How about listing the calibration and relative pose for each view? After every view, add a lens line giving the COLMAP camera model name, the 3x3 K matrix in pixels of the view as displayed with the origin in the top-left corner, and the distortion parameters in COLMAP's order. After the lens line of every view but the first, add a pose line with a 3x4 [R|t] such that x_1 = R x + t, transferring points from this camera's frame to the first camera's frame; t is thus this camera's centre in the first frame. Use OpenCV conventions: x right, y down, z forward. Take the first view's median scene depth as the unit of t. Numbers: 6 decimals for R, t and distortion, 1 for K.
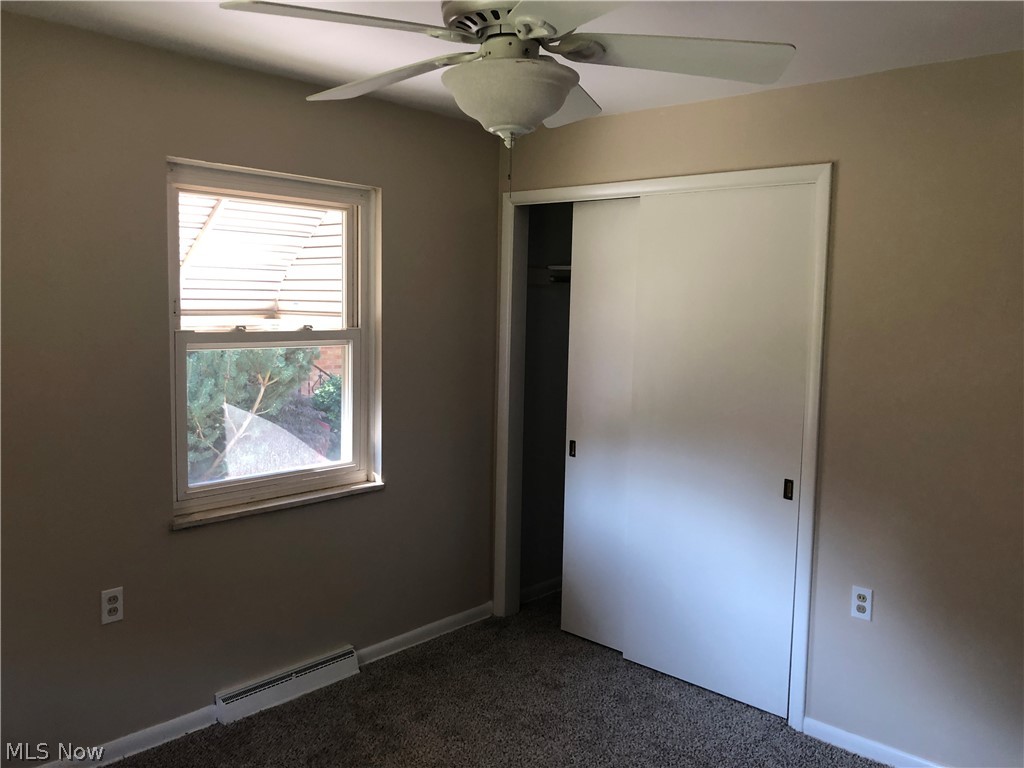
lens RADIAL K [[829.3, 0, 502.0], [0, 829.3, 366.6], [0, 0, 1]] dist [-0.000629, 0.001354]
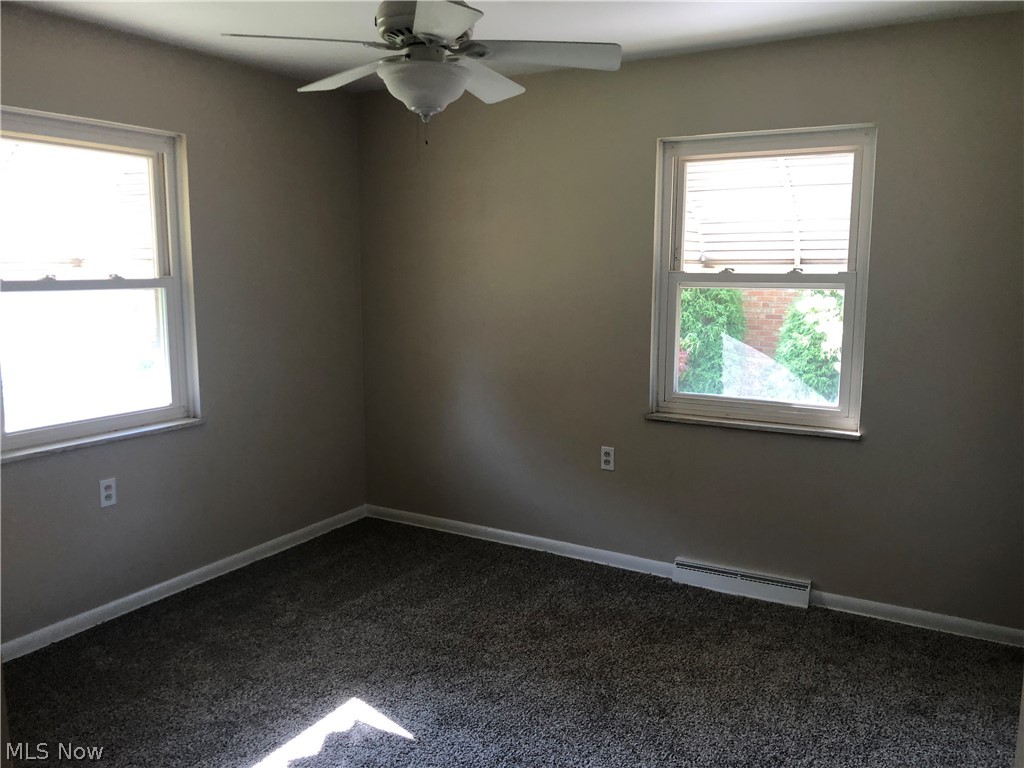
lens RADIAL K [[829.3, 0, 502.0], [0, 829.3, 366.6], [0, 0, 1]] dist [-0.000629, 0.001354]
pose [[0.211396, 0.111238, -0.971050, 0.773374], [-0.072692, 0.992540, 0.097875, -0.001120], [0.974694, 0.049897, 0.217905, 0.429141]]
